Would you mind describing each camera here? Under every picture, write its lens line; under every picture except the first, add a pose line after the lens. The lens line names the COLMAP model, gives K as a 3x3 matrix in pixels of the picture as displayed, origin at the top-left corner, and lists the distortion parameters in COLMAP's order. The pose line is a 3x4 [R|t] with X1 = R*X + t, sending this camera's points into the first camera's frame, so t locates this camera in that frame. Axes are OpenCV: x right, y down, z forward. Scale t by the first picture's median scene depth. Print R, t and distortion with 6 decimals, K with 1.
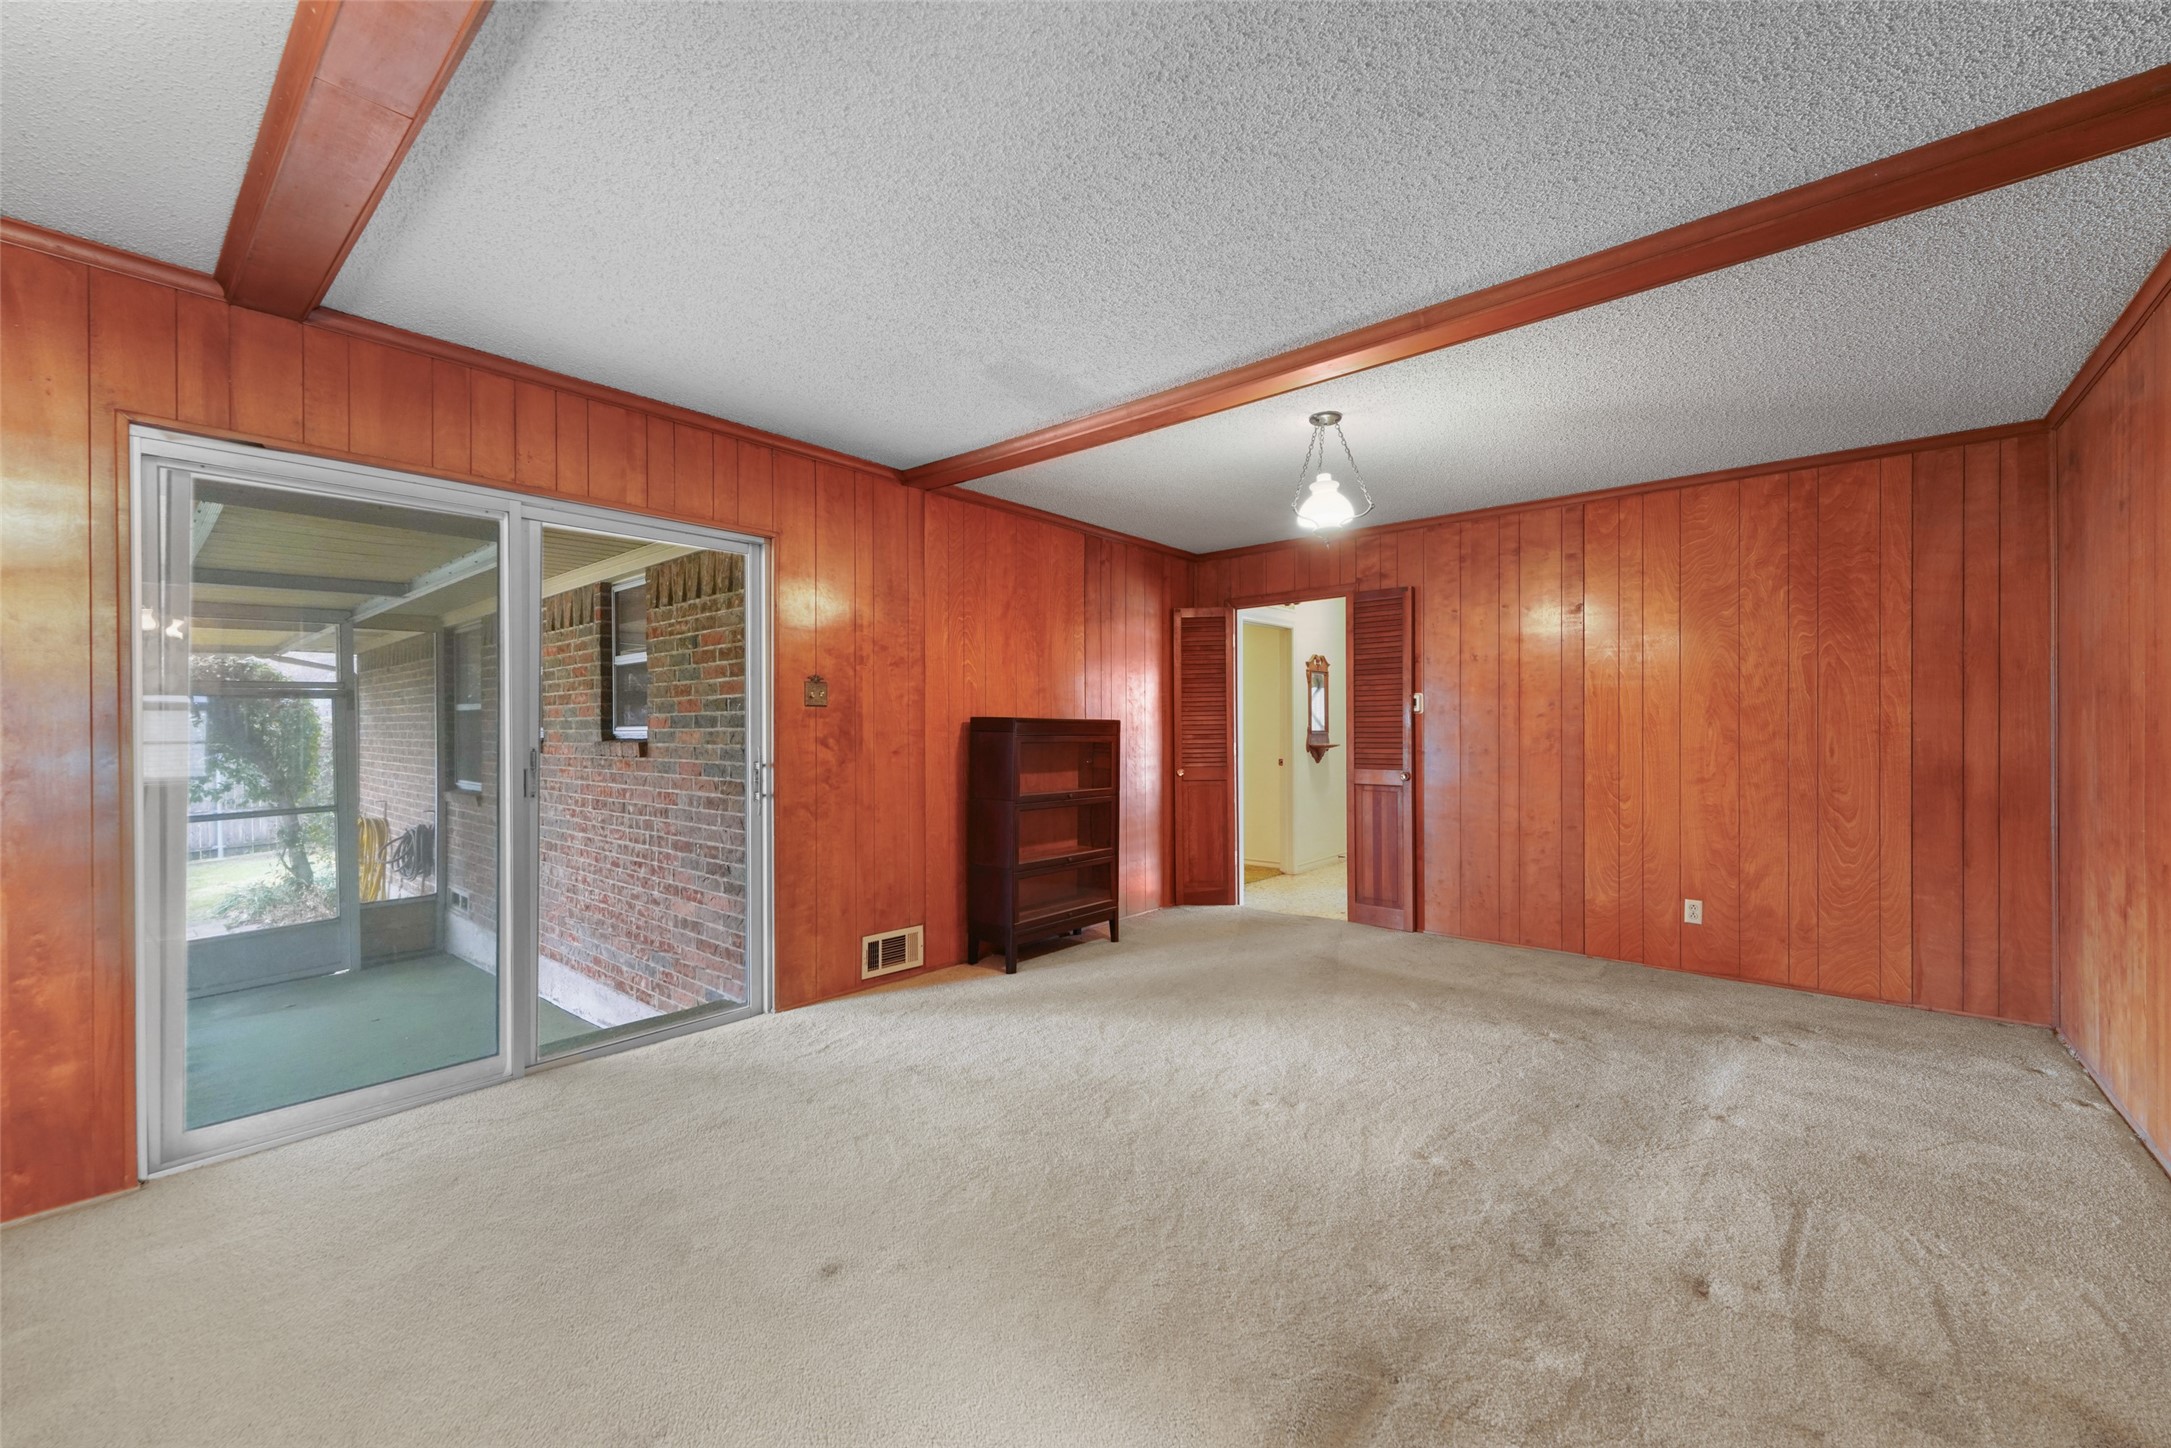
lens RADIAL K [[859.2, 0, 1076.8], [0, 859.2, 727.8], [0, 0, 1]] dist [0.014179, -0.002813]
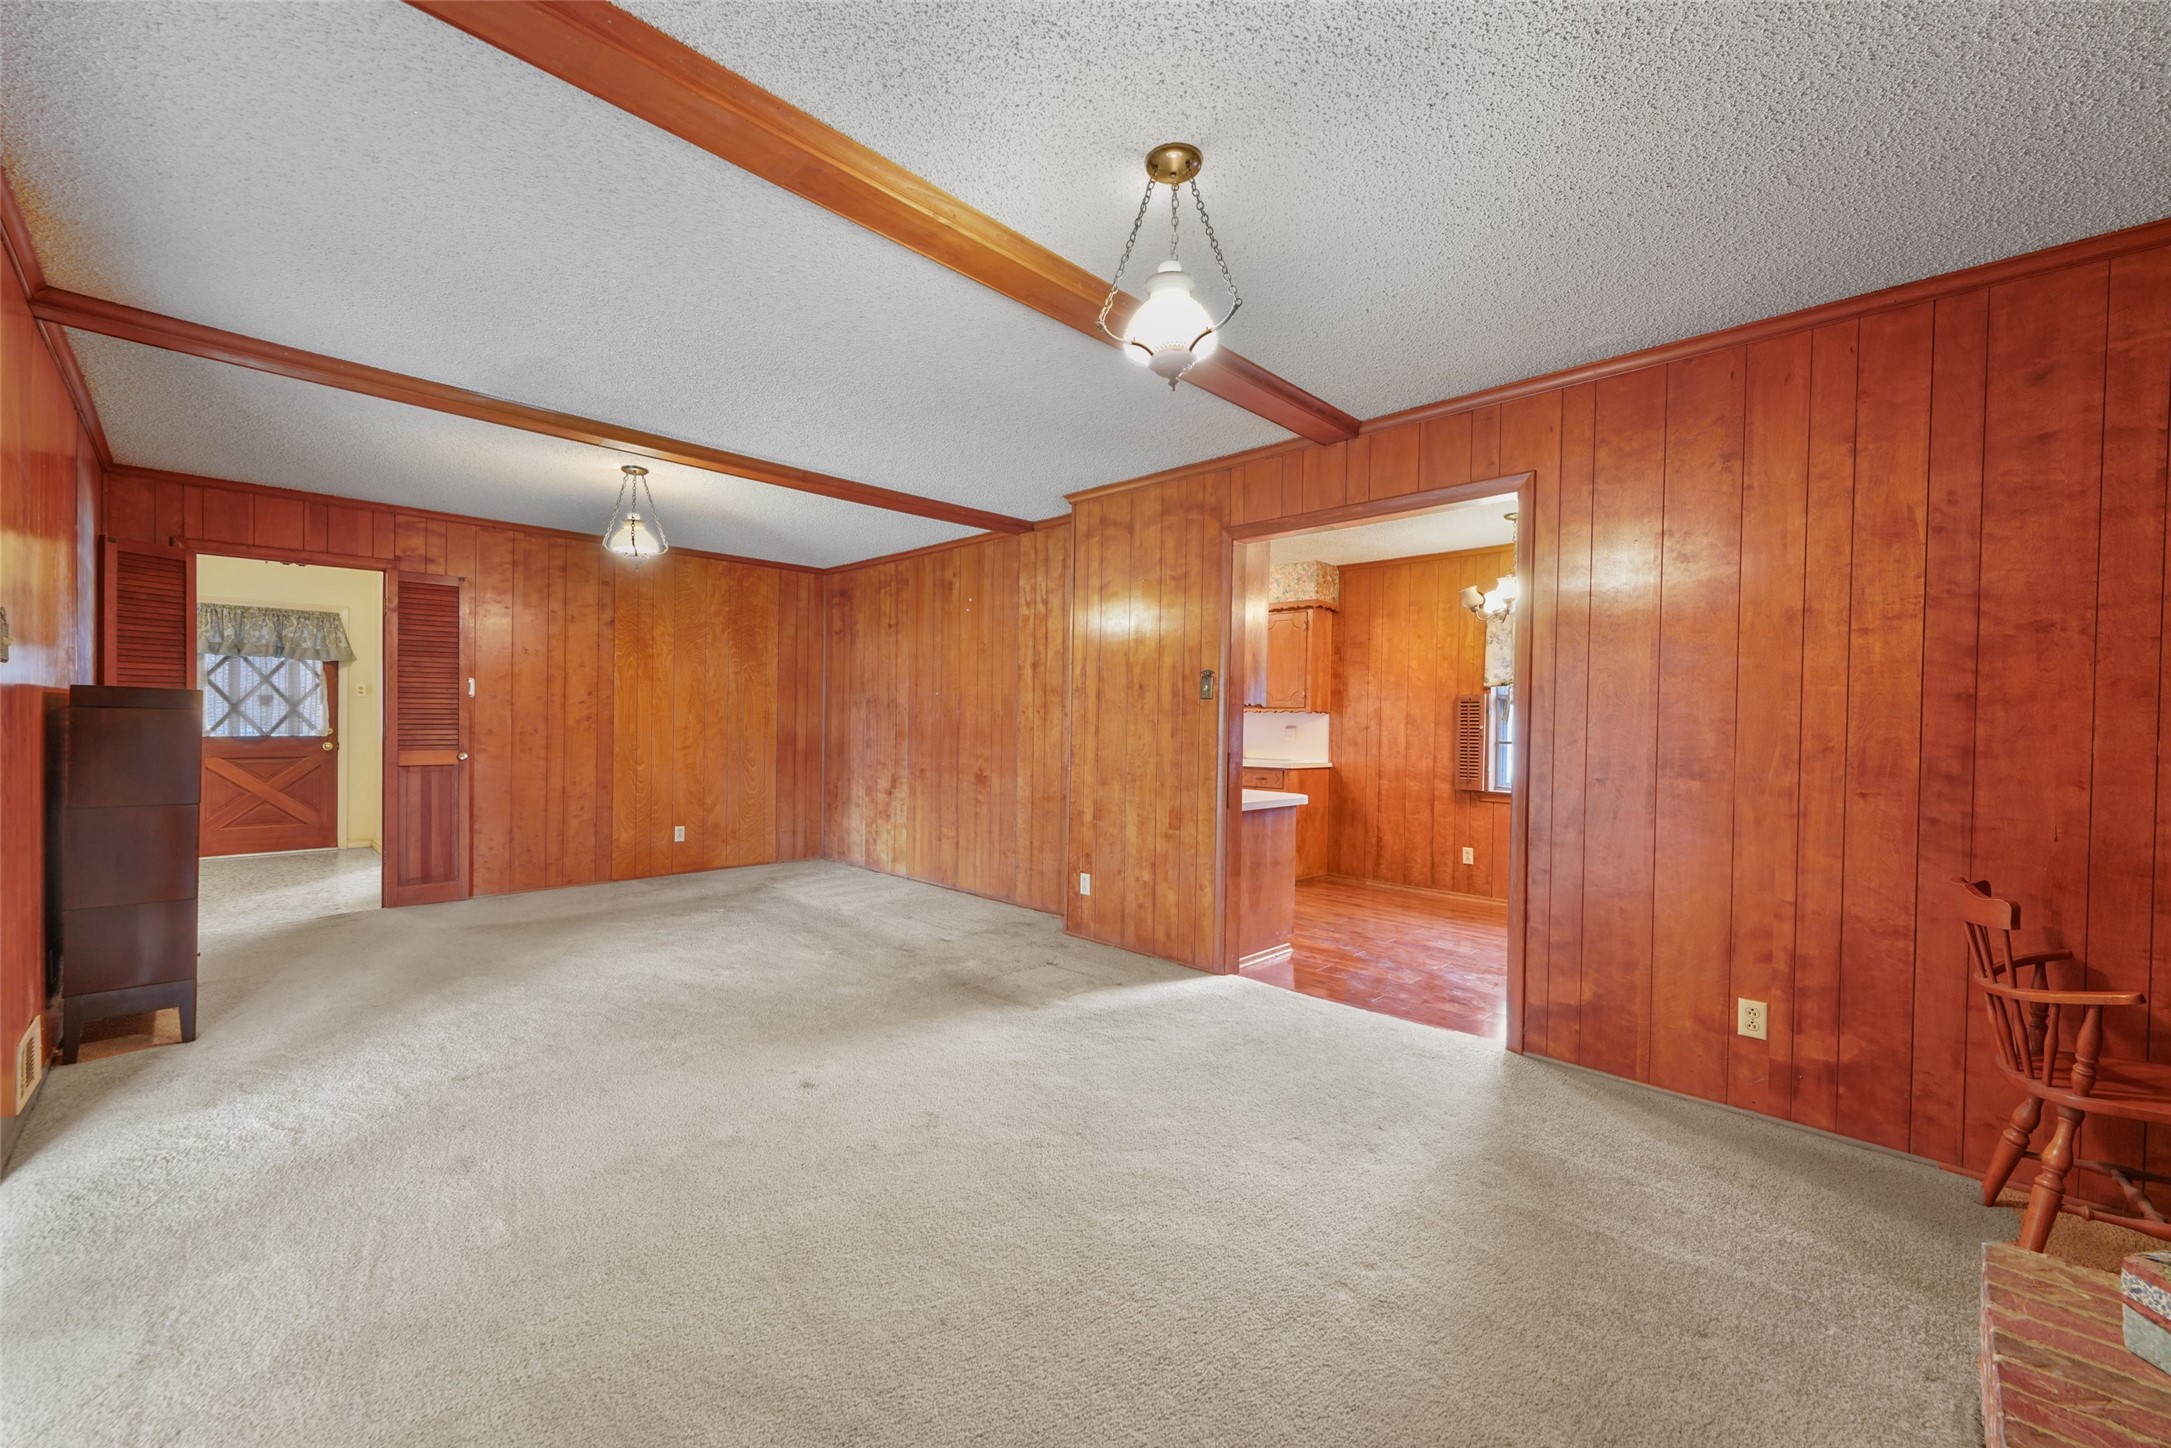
lens RADIAL K [[859.2, 0, 1069.5], [0, 859.2, 729.8], [0, 0, 1]] dist [0.014179, -0.002813]
pose [[0.070764, -0.008234, 0.997459, -0.773449], [-0.017172, 0.999808, 0.009472, 0.002265], [-0.997345, -0.017799, 0.070609, 0.211708]]
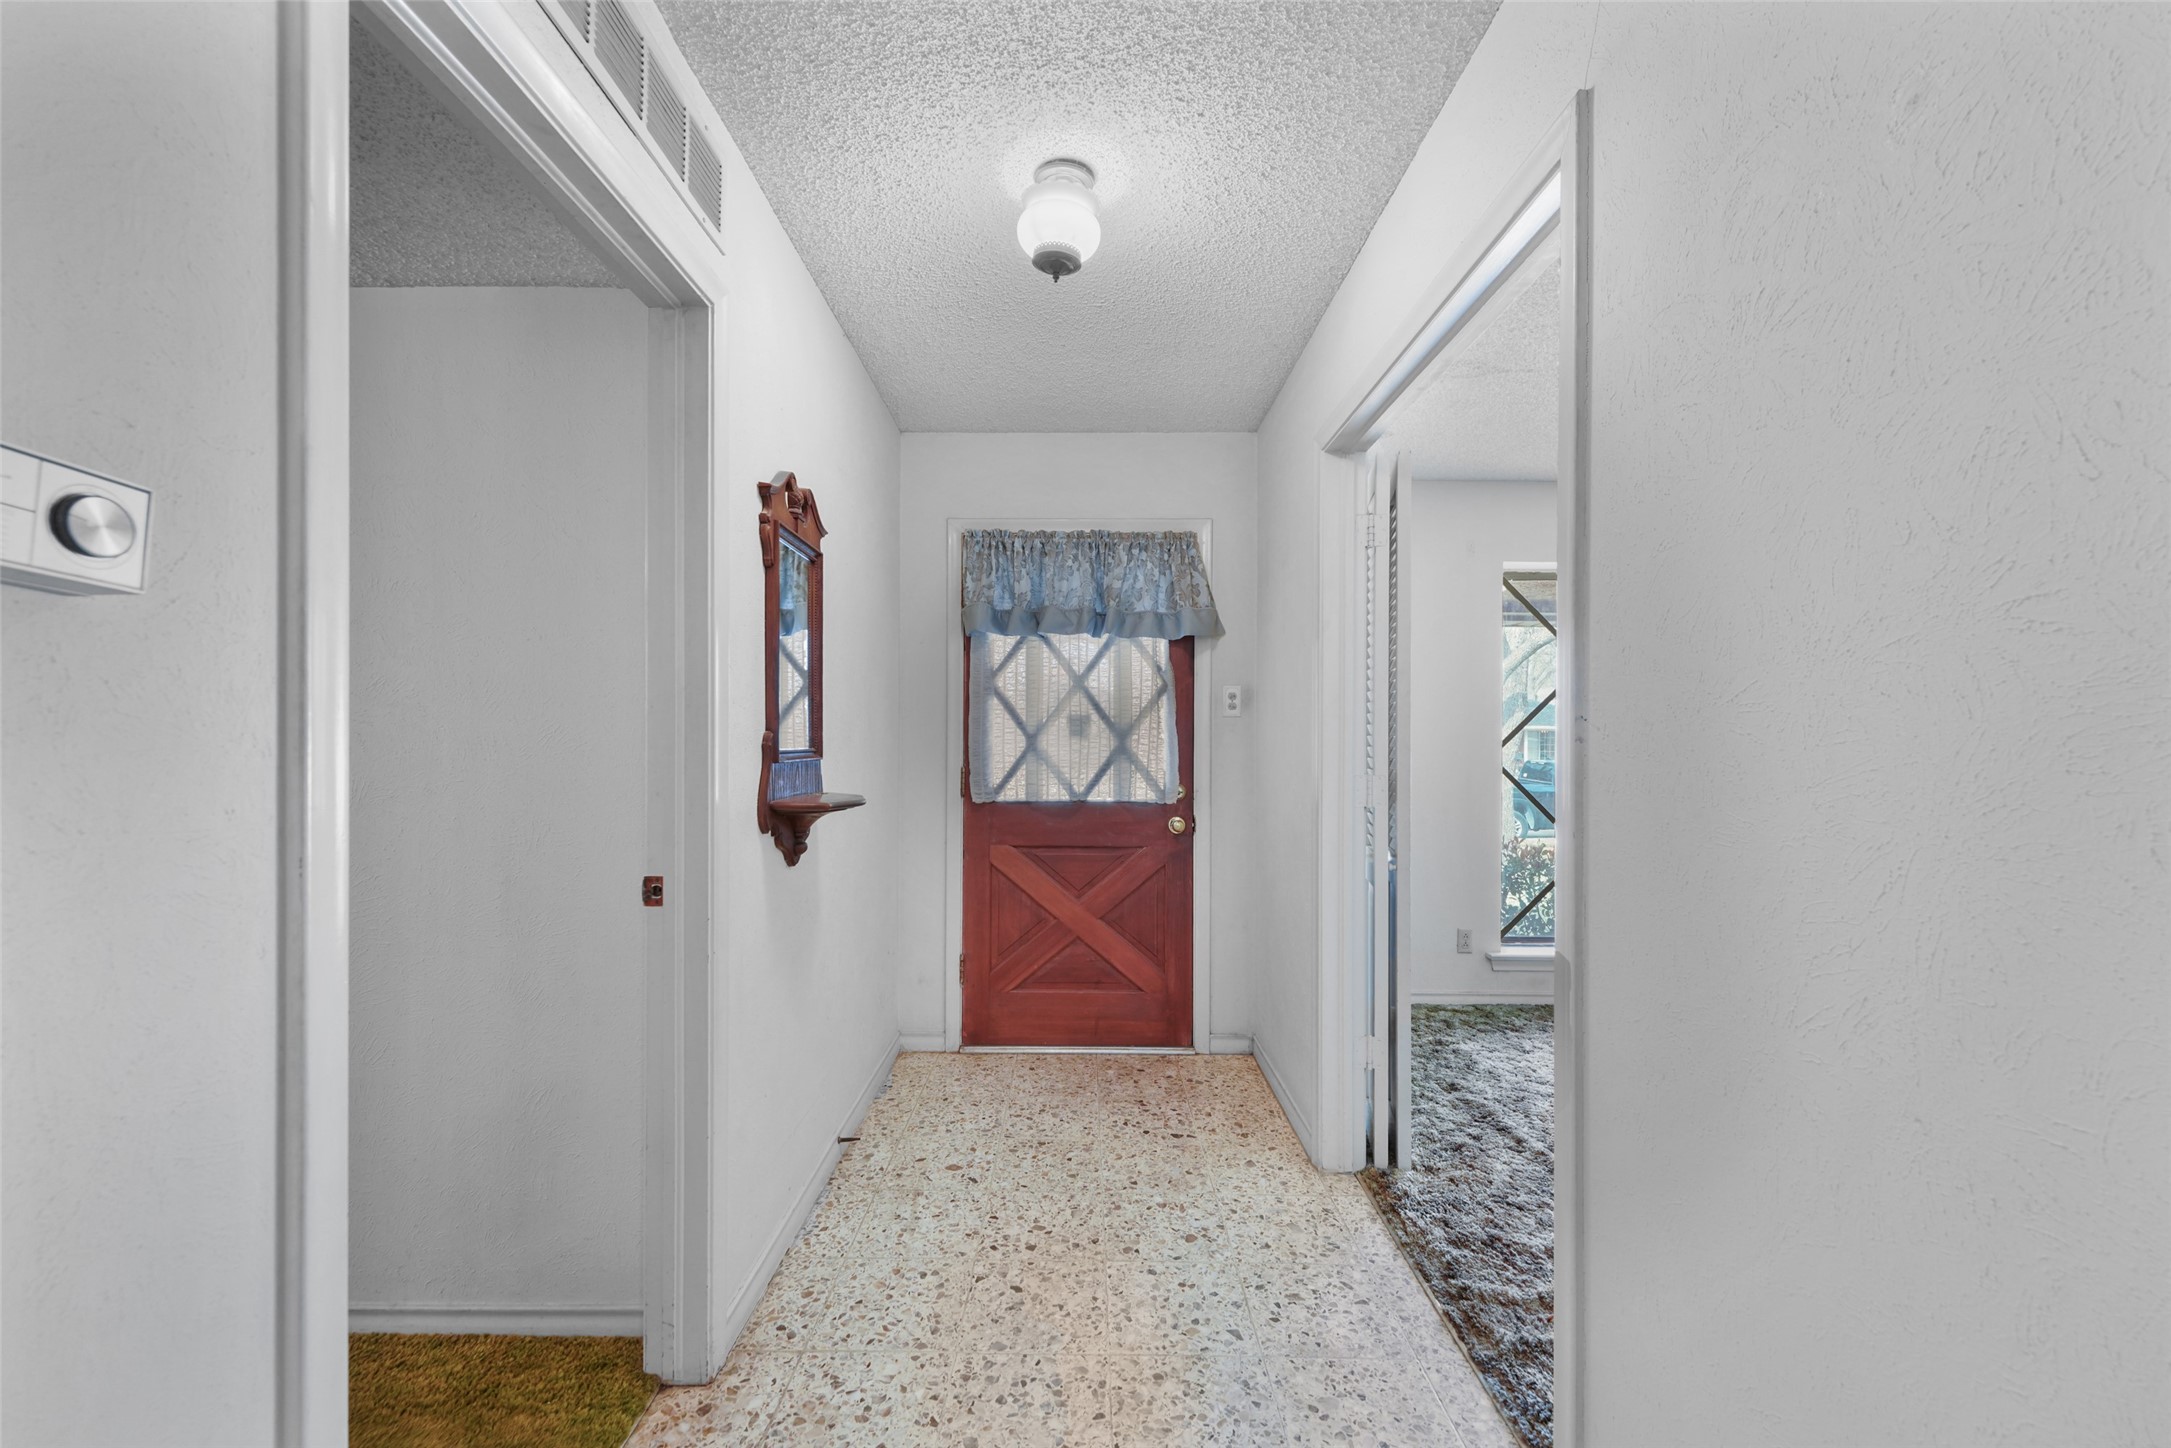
lens RADIAL K [[859.2, 0, 1079.4], [0, 859.2, 733.9], [0, 0, 1]] dist [0.014179, -0.002813]
pose [[0.761786, 0.007028, 0.647791, 0.302862], [-0.008098, 0.999966, -0.001327, -0.004655], [-0.647779, -0.004235, 0.761817, 1.302293]]
